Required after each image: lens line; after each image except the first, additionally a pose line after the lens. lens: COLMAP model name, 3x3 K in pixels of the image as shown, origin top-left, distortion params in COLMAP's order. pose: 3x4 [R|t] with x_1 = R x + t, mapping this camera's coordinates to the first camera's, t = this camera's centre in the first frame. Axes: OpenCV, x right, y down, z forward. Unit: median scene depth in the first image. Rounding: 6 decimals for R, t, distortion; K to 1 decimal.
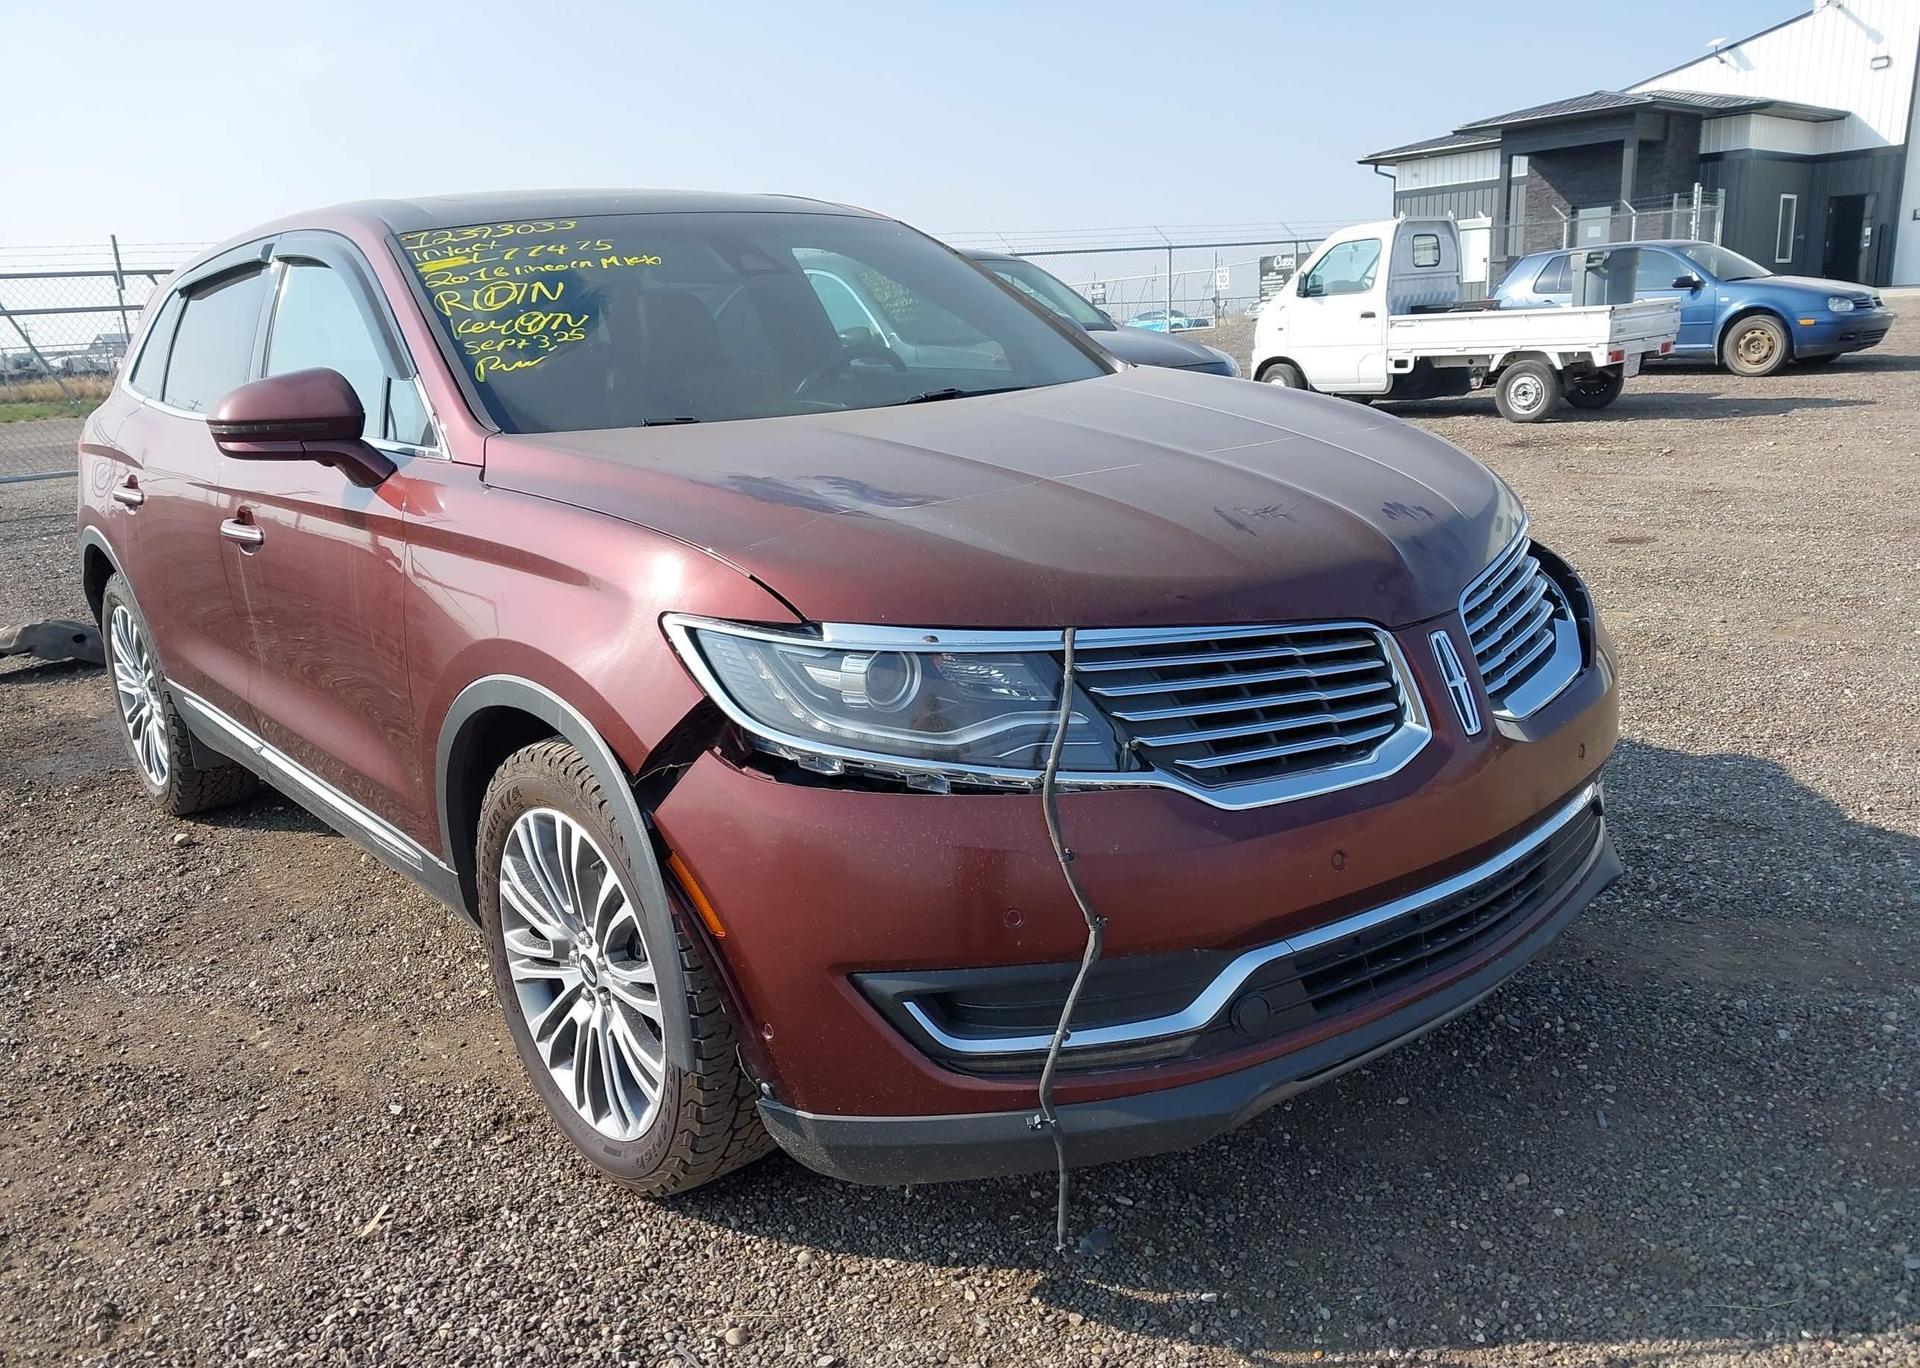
lens RADIAL K [[1539.3, 0, 945.7], [0, 1539.3, 689.7], [0, 0, 1]] dist [0.012733, -0.002721]
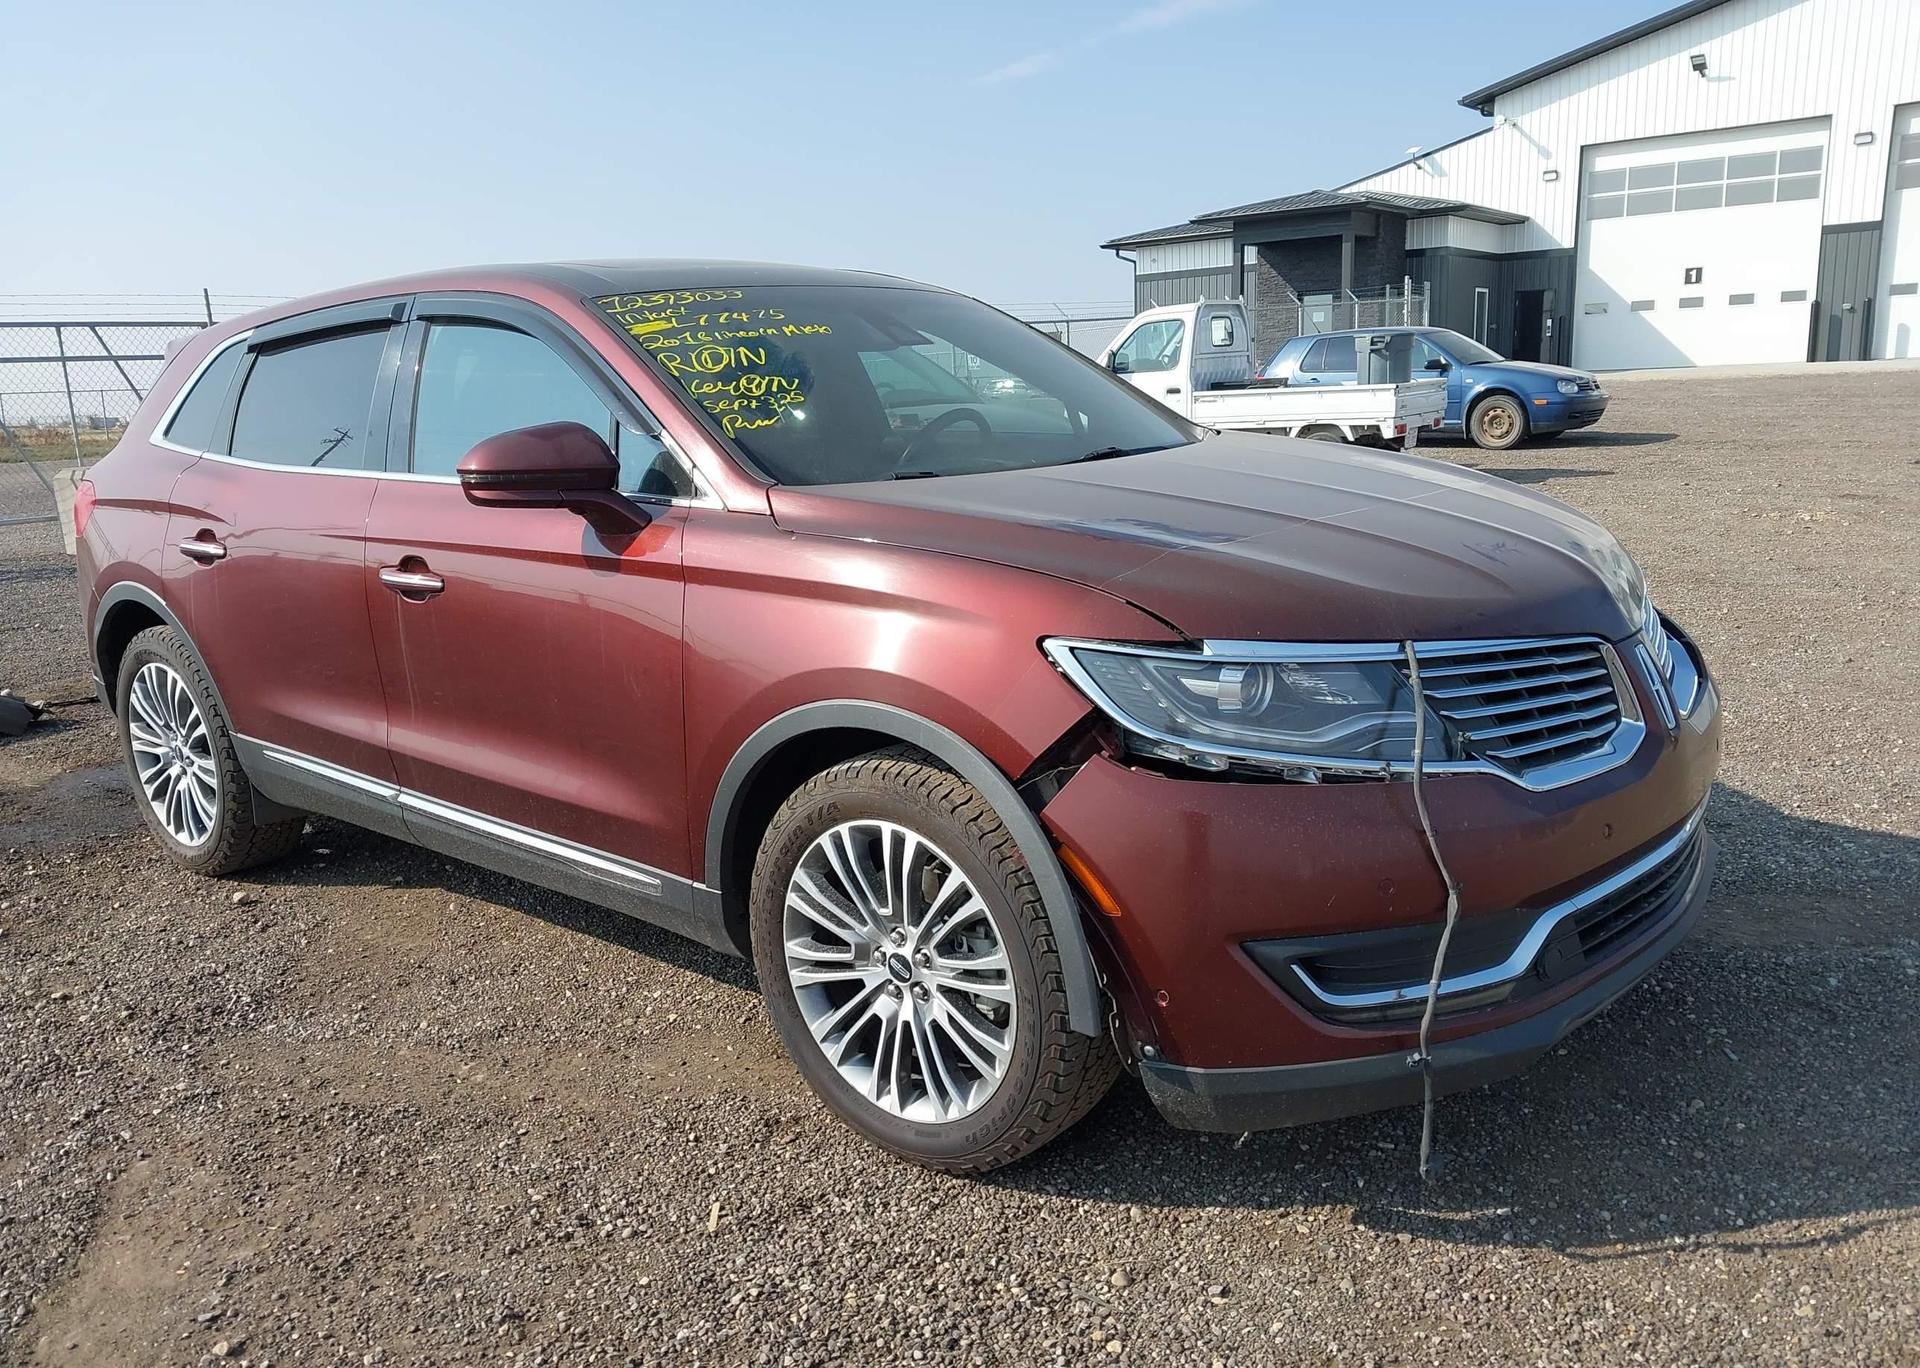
lens RADIAL K [[1538.2, 0, 949.7], [0, 1538.2, 674.8], [0, 0, 1]] dist [0.016915, -0.001988]
pose [[0.984256, -0.017267, 0.175904, -0.386073], [0.026501, 0.998384, -0.050280, 0.029357], [-0.174752, 0.054150, 0.983122, -0.089808]]
